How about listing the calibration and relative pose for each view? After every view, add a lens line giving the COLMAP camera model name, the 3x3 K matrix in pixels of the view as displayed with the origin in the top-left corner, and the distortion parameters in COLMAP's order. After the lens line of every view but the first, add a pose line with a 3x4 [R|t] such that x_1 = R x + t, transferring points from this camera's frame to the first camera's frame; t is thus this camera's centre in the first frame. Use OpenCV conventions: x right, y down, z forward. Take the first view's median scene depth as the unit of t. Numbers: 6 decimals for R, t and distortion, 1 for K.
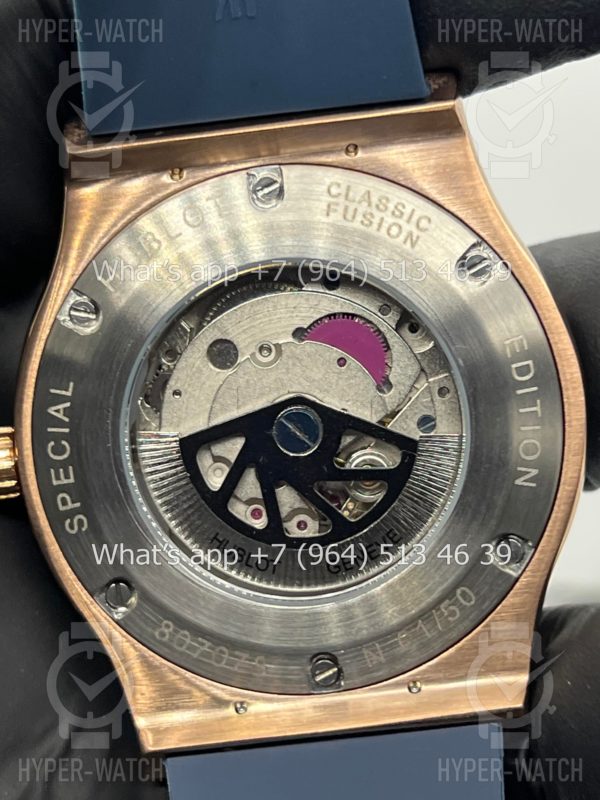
lens RADIAL K [[1835.6, 0, 298.1], [0, 1835.6, 402.5], [0, 0, 1]] dist [0.296555, 0.000000]
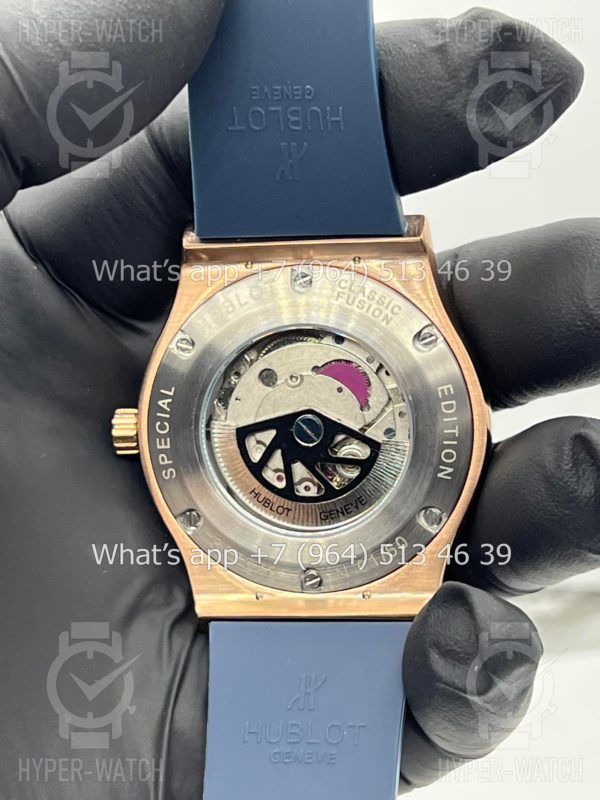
lens RADIAL K [[1835.6, 0, 301.4], [0, 1835.6, 398.7], [0, 0, 1]] dist [0.296555, 0.000000]
pose [[0.989074, 0.095643, -0.112179, 0.171098], [-0.092715, 0.995208, 0.031047, -0.061105], [0.114611, -0.020307, 0.993203, -0.597341]]
